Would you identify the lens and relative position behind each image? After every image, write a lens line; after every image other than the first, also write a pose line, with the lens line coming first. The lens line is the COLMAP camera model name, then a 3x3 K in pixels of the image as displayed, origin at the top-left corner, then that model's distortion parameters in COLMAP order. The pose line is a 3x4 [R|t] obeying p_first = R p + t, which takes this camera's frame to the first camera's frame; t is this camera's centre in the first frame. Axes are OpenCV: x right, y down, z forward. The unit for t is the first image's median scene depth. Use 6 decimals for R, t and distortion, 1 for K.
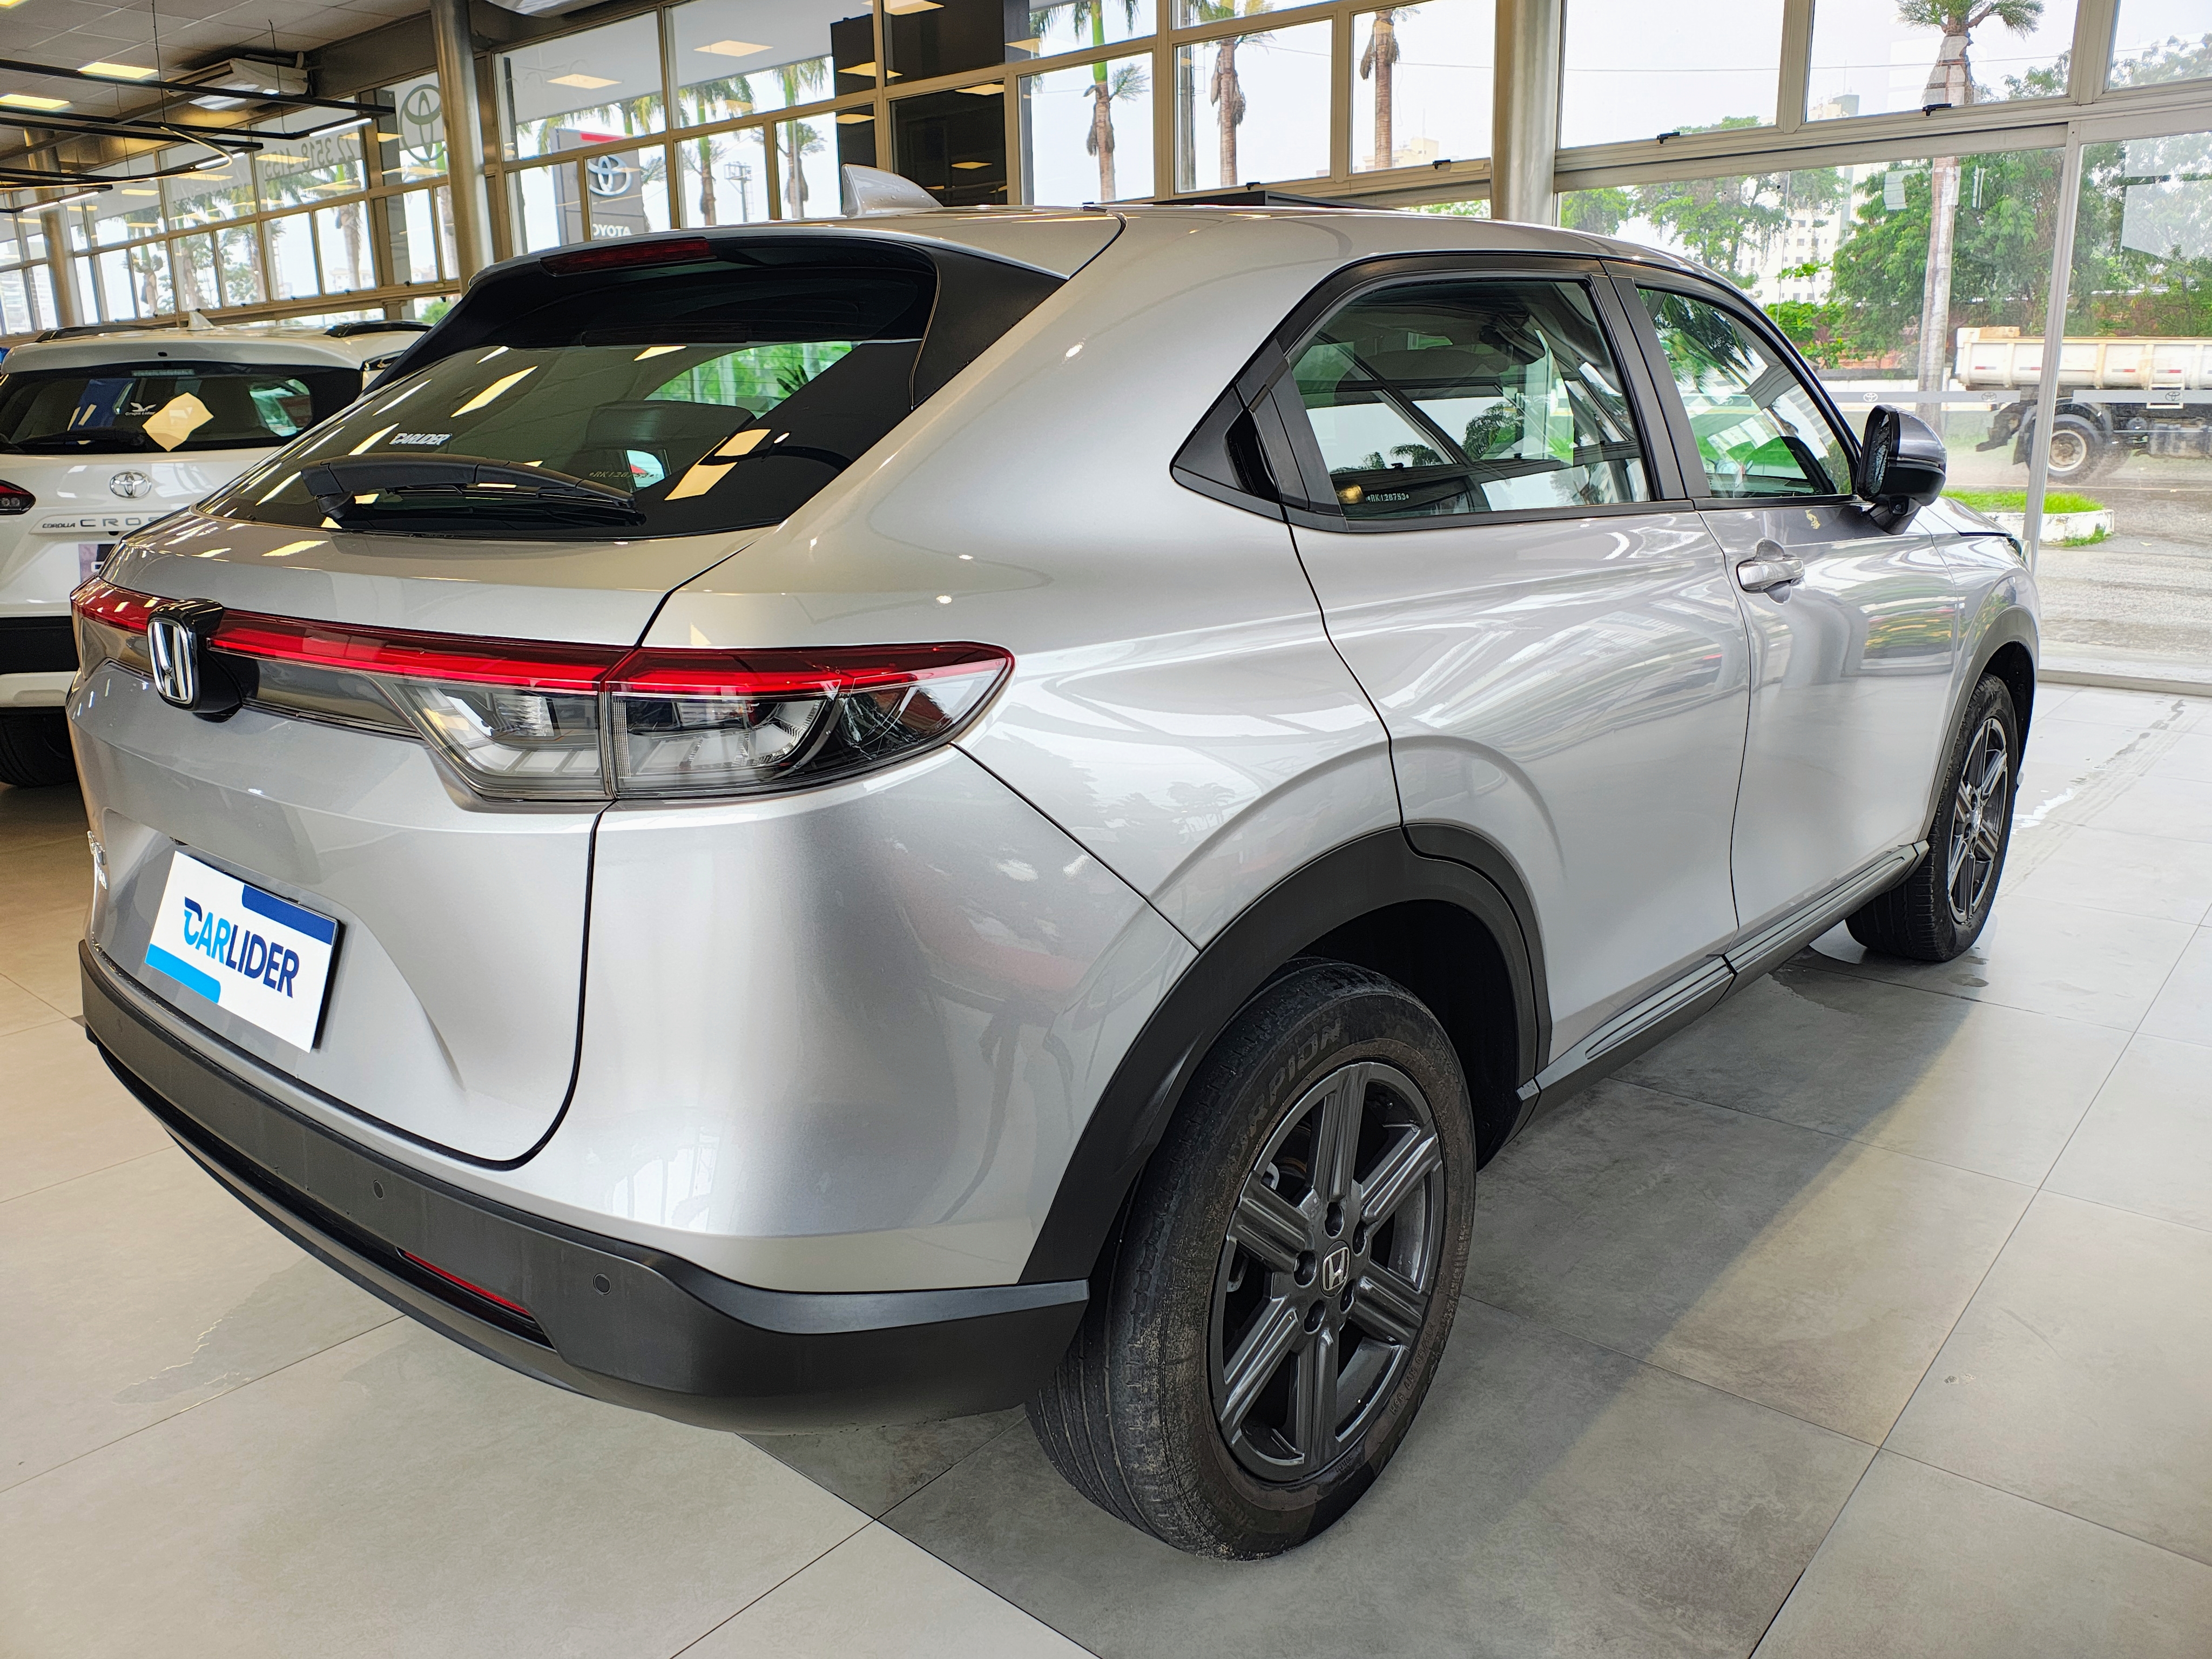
lens RADIAL K [[1651.7, 0, 1106.0], [0, 1651.7, 829.5], [0, 0, 1]] dist [-0.003380, -0.003389]
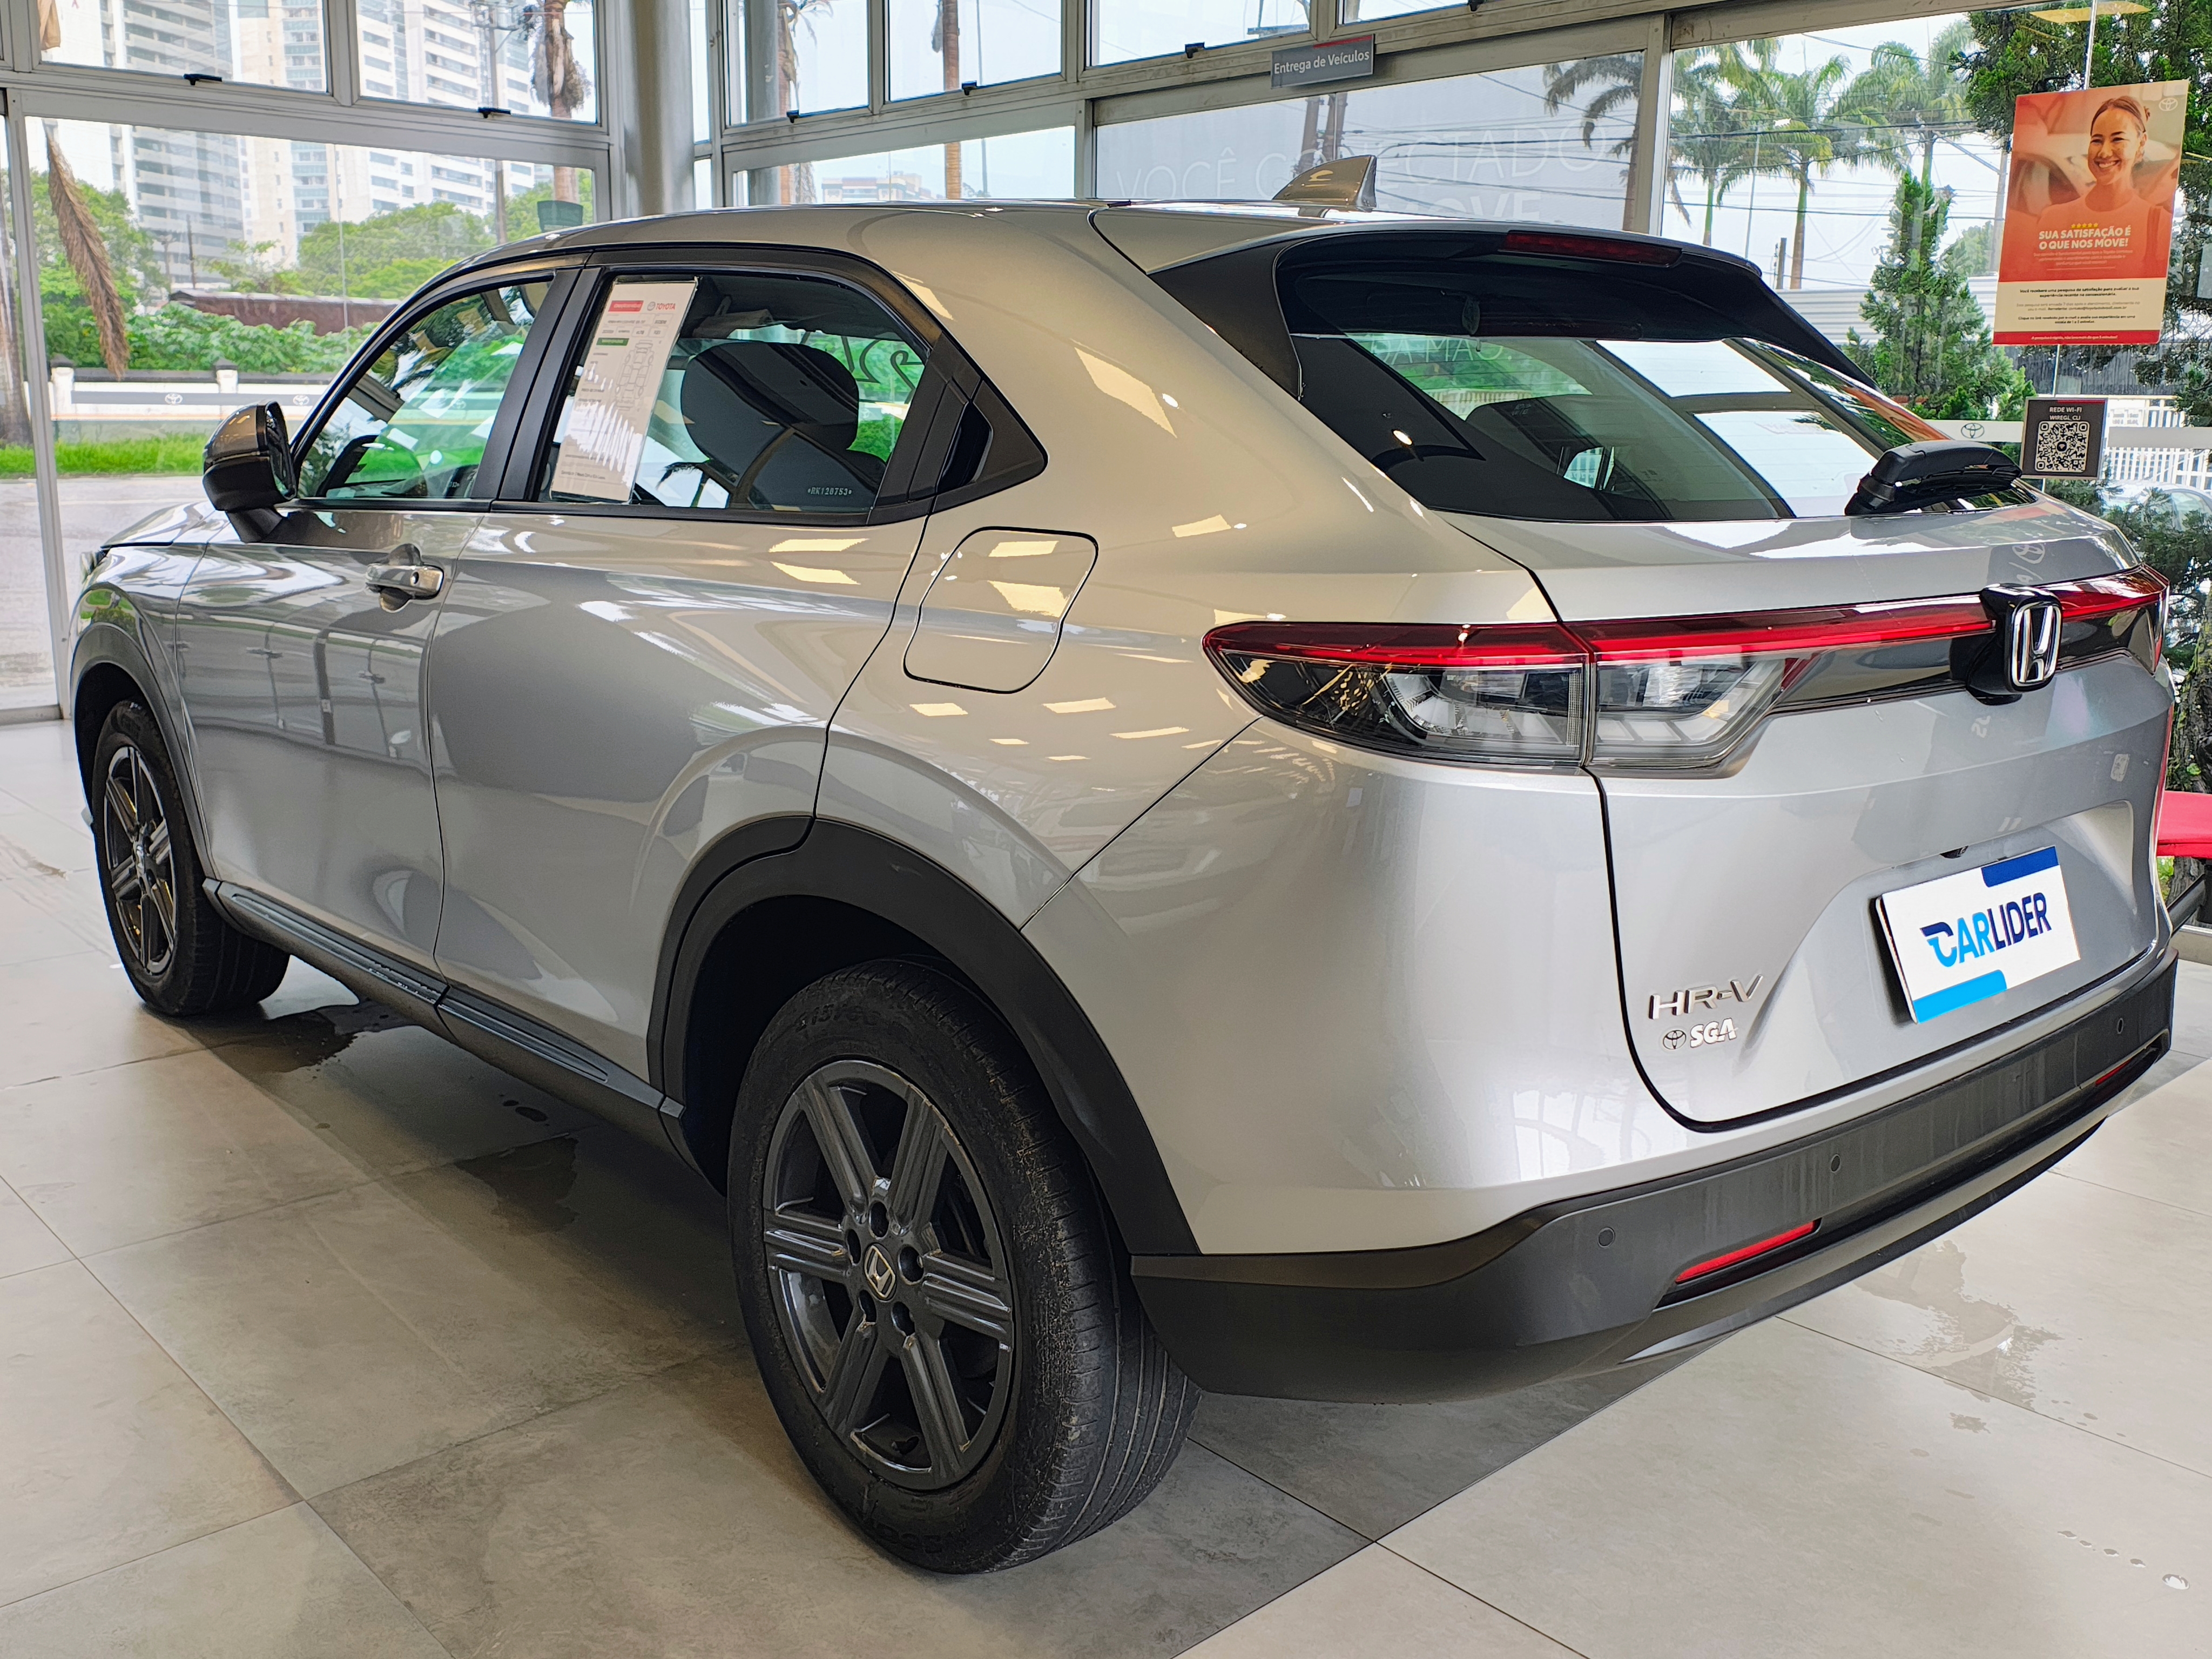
lens RADIAL K [[1960.7, 0, 1106.0], [0, 1960.7, 829.5], [0, 0, 1]] dist [-0.010899, -0.008284]
pose [[0.117943, -0.192823, 0.974120, -1.646796], [0.232346, 0.959095, 0.161717, -0.287821], [-0.965456, 0.207259, 0.157920, 1.255017]]
